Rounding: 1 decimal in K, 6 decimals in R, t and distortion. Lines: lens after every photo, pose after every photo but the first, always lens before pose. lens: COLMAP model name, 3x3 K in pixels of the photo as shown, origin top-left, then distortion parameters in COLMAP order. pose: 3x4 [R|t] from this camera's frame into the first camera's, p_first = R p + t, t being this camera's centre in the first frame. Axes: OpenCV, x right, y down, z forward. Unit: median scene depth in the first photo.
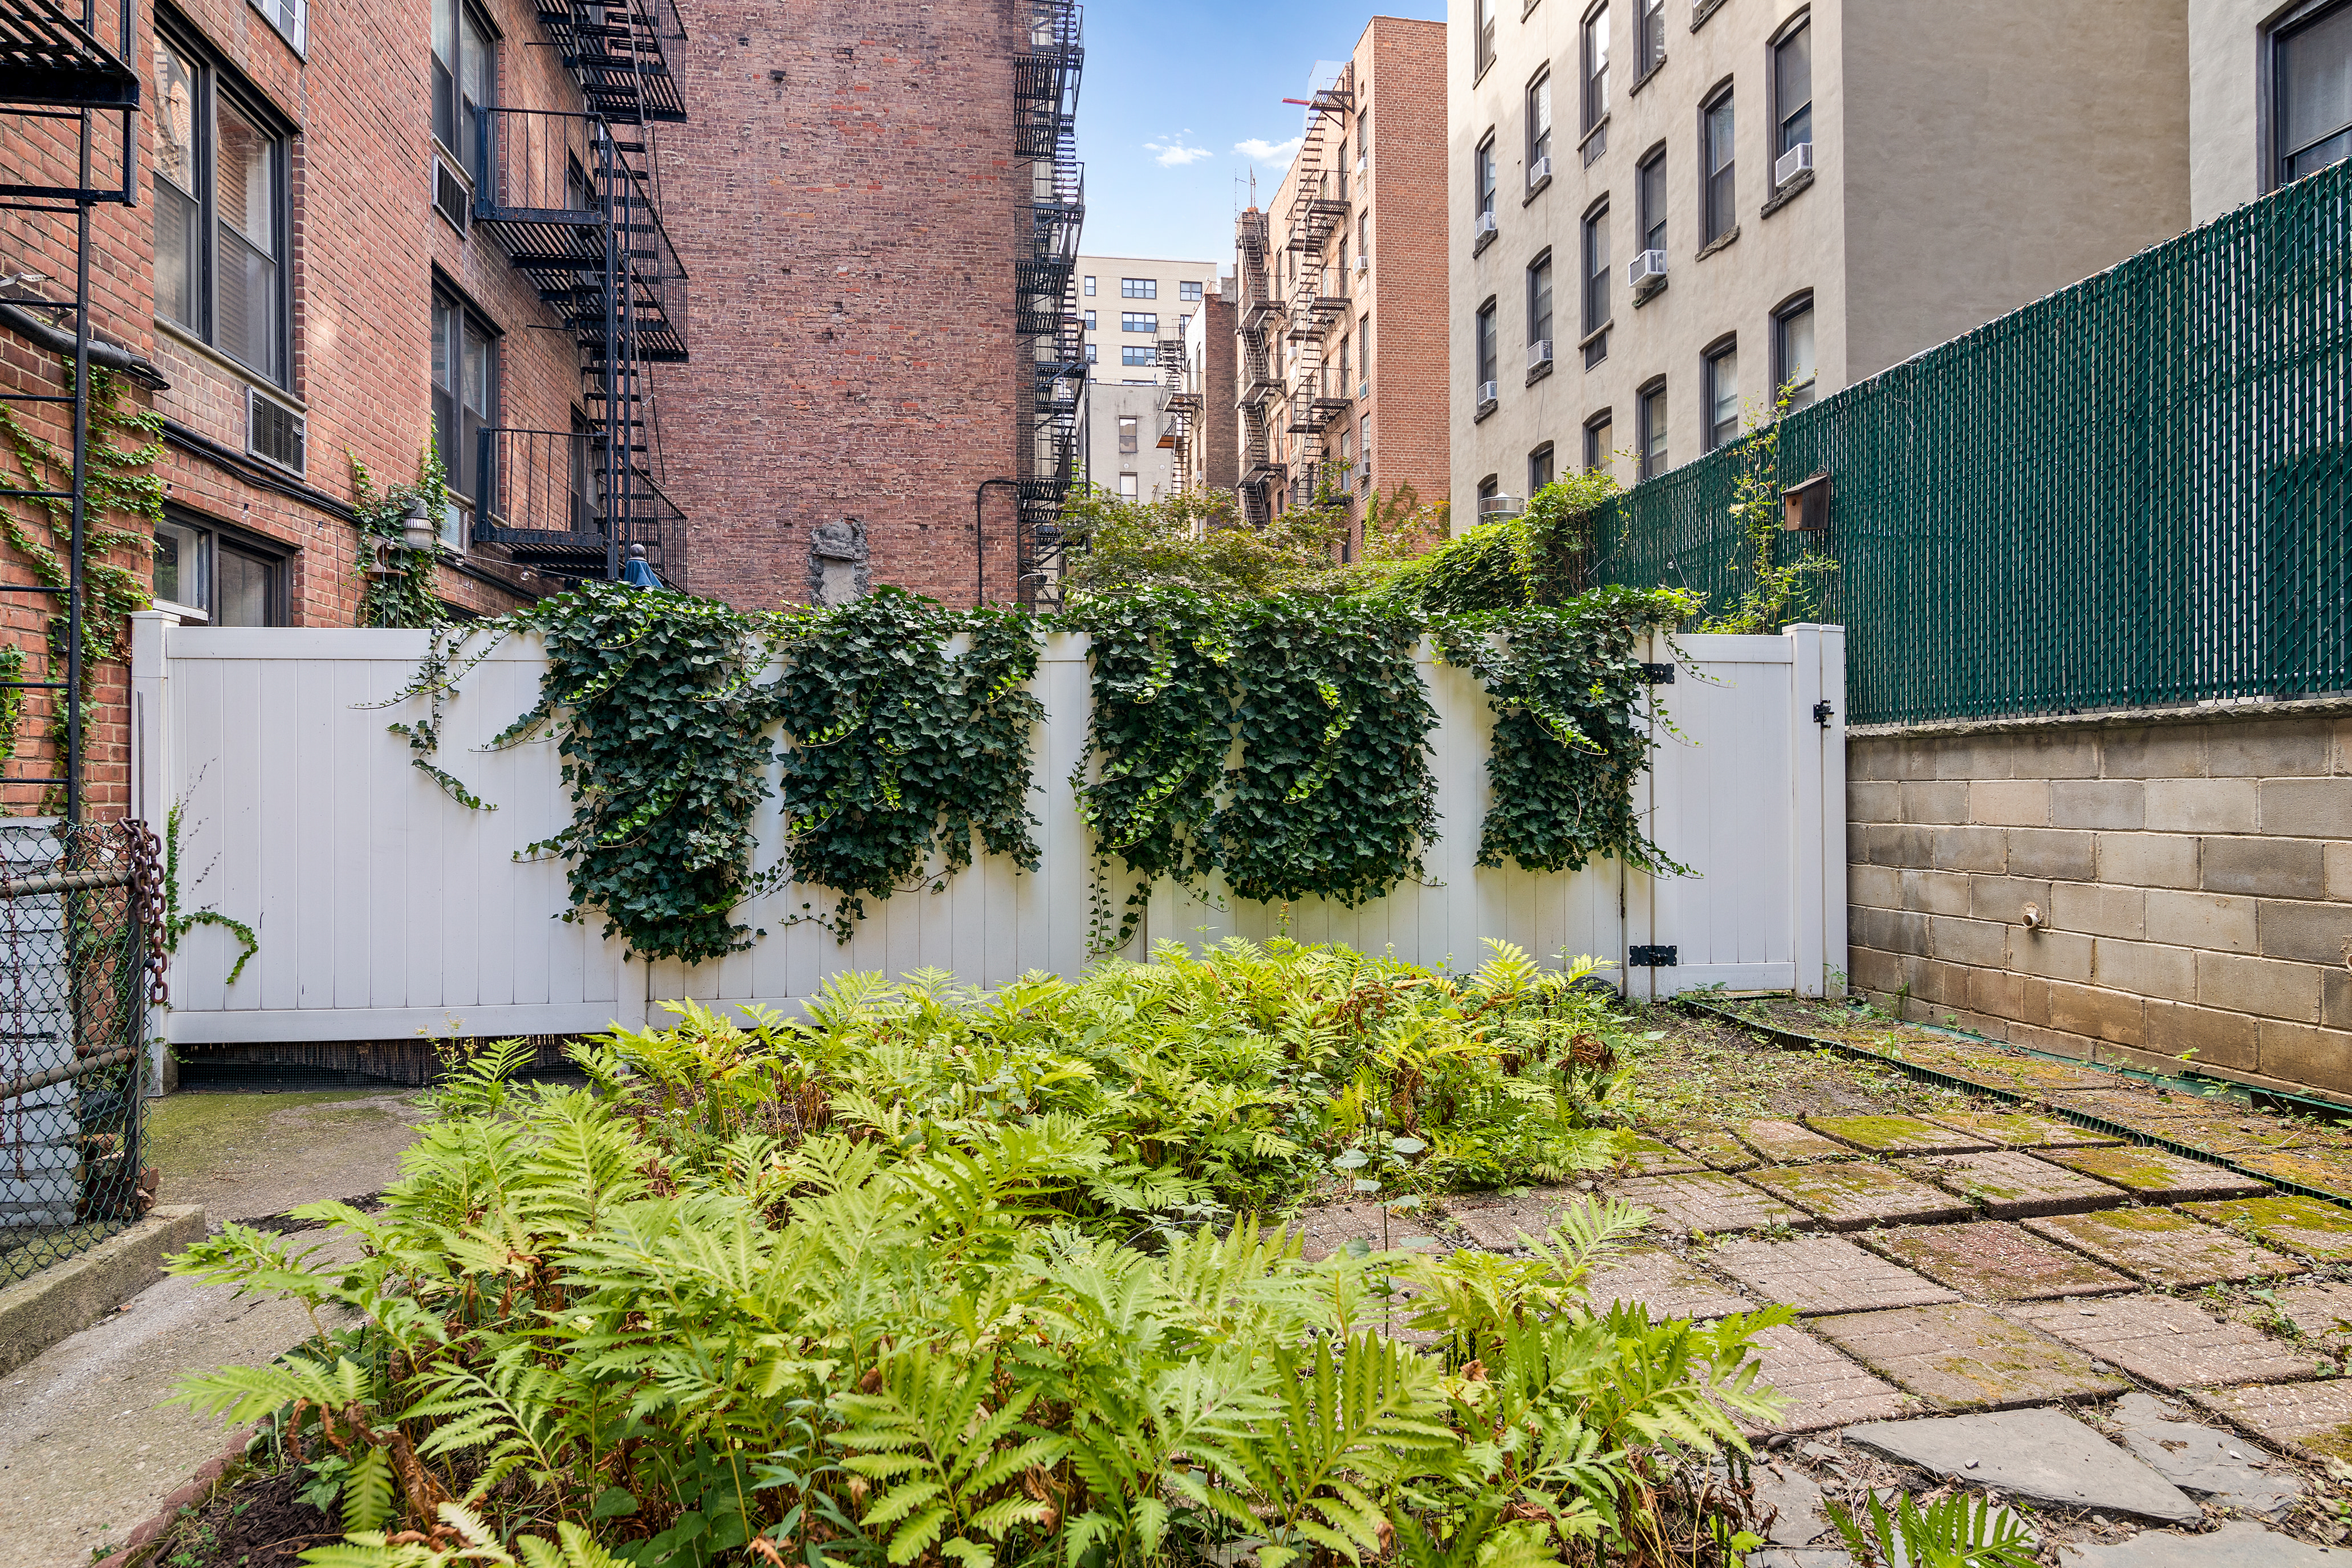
lens RADIAL K [[1340.7, 0, 1176.0], [0, 1340.7, 784.0], [0, 0, 1]] dist [-0.008292, -0.000783]
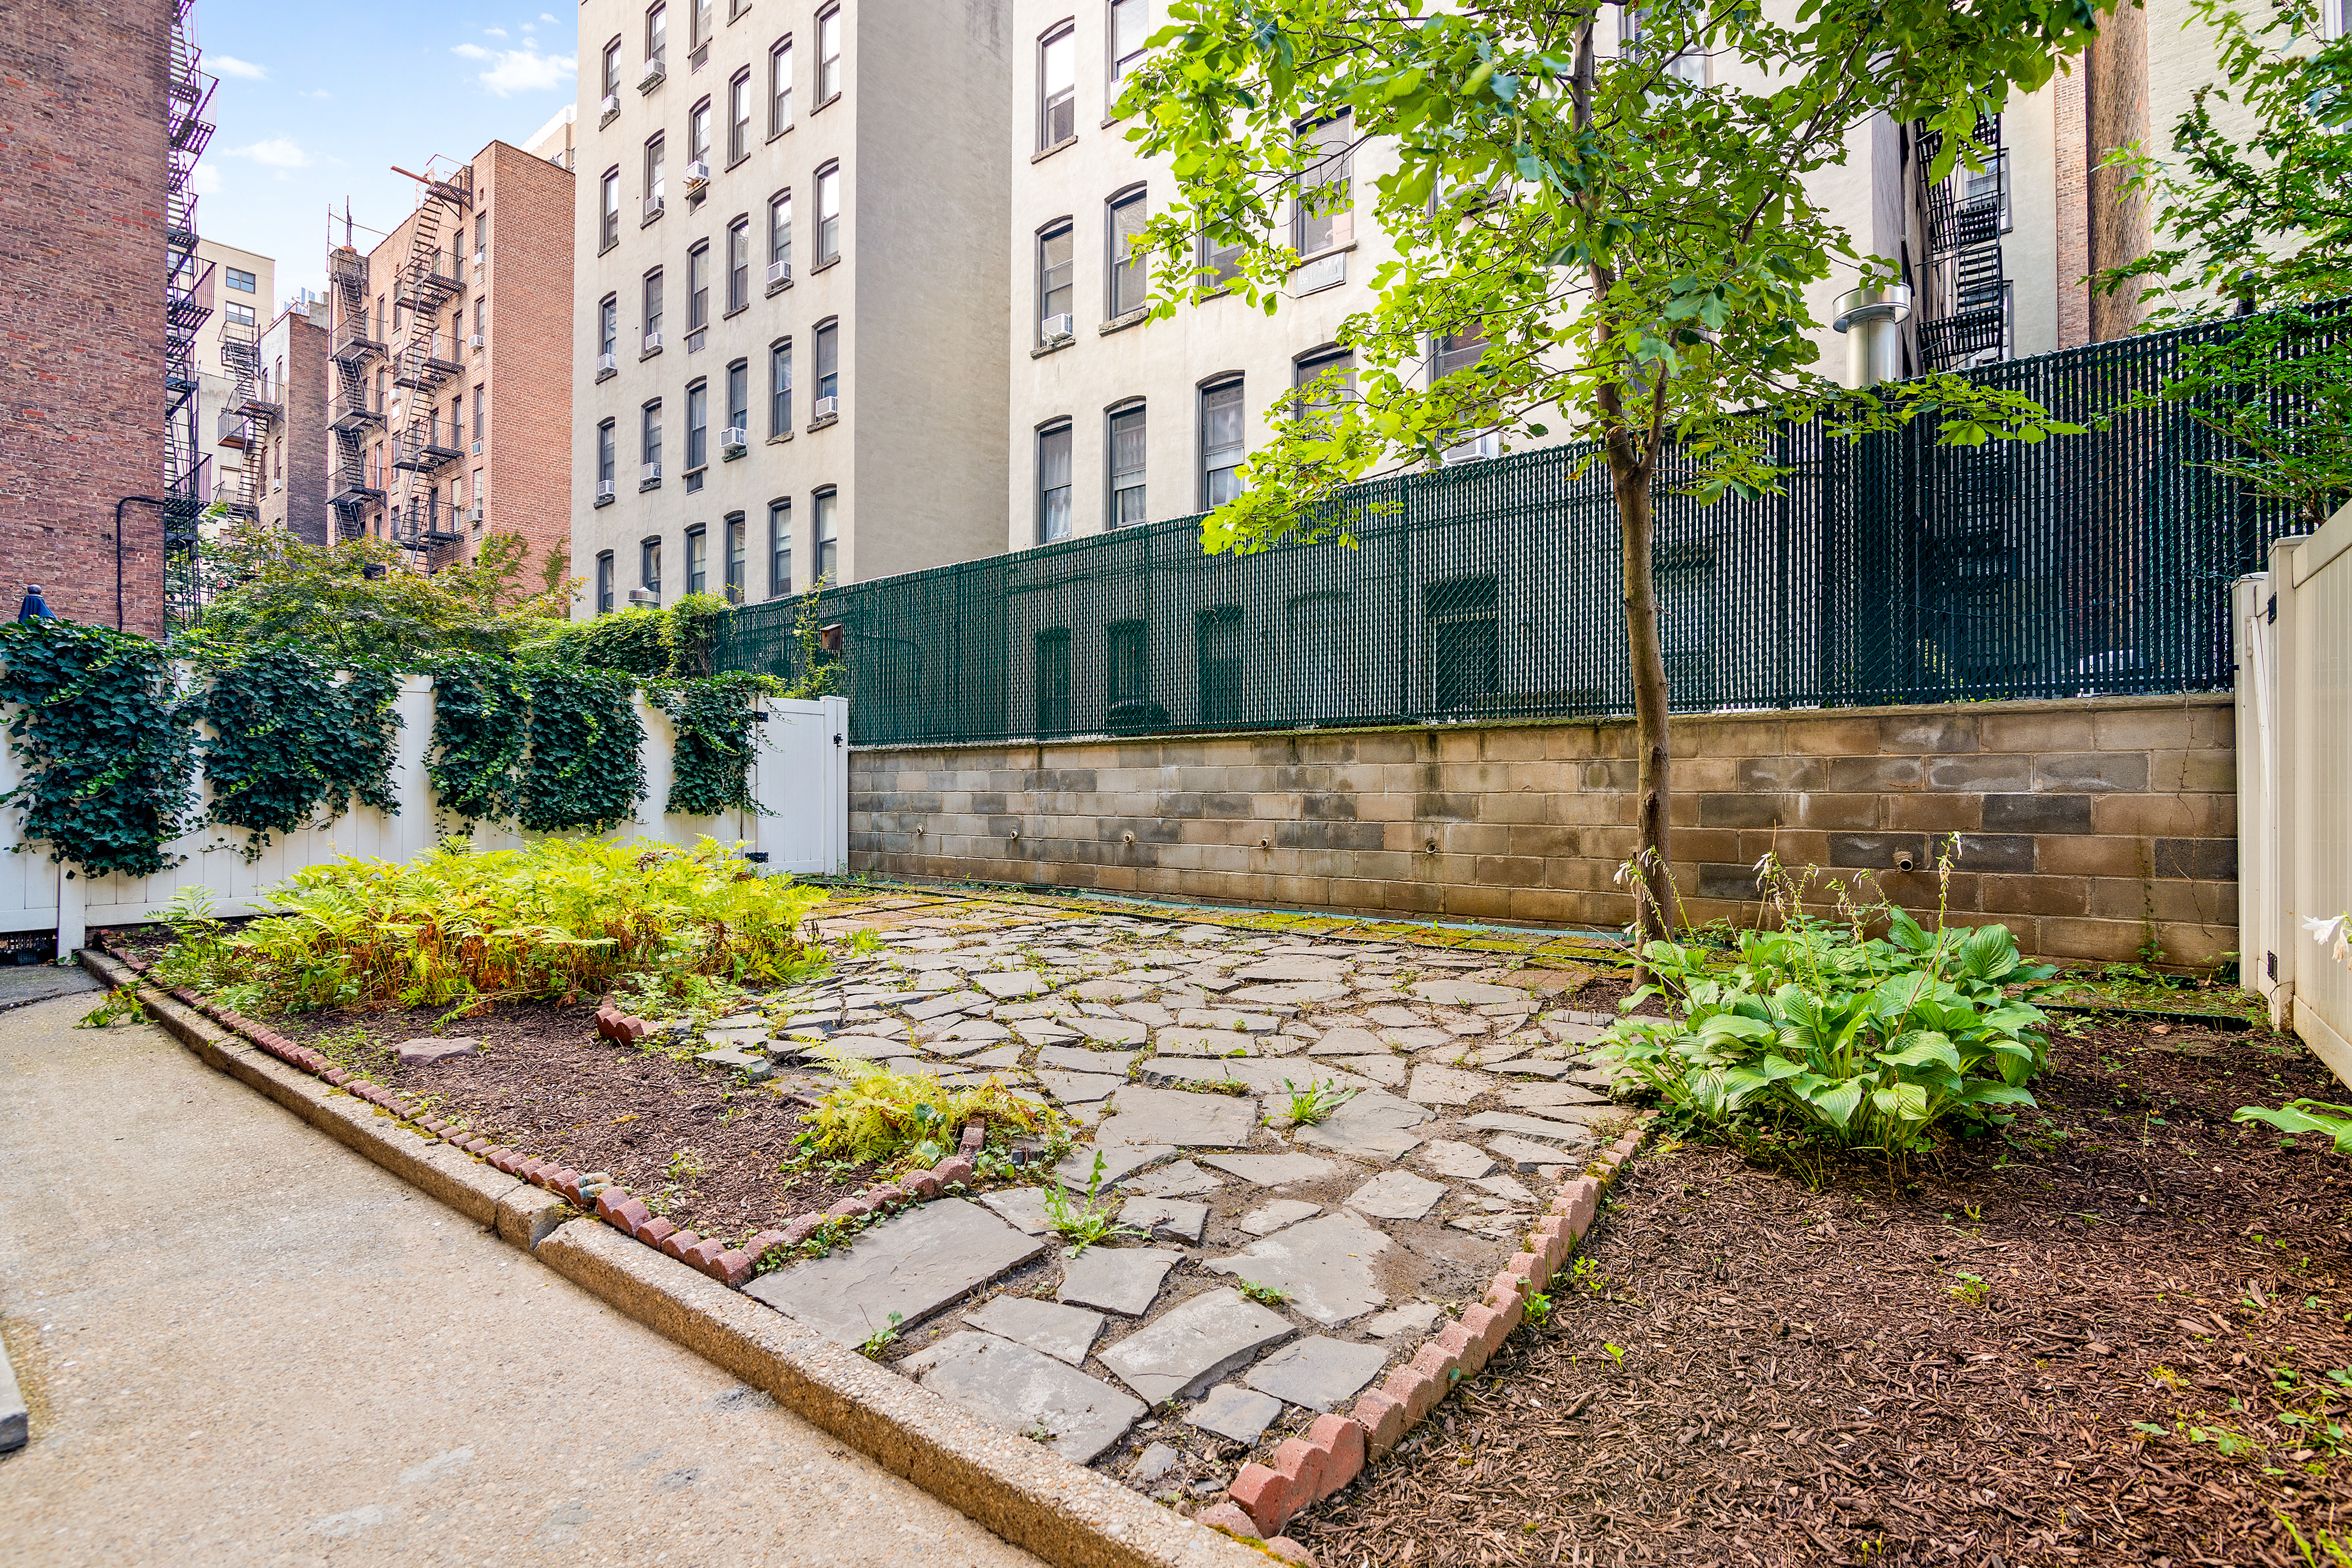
lens RADIAL K [[1078.8, 0, 1176.0], [0, 1078.8, 784.0], [0, 0, 1]] dist [-0.018712, 0.001164]
pose [[0.729348, 0.010426, 0.684063, -0.266601], [-0.007389, 0.999946, -0.007363, 0.023806], [-0.684103, 0.000315, 0.729386, -0.557500]]
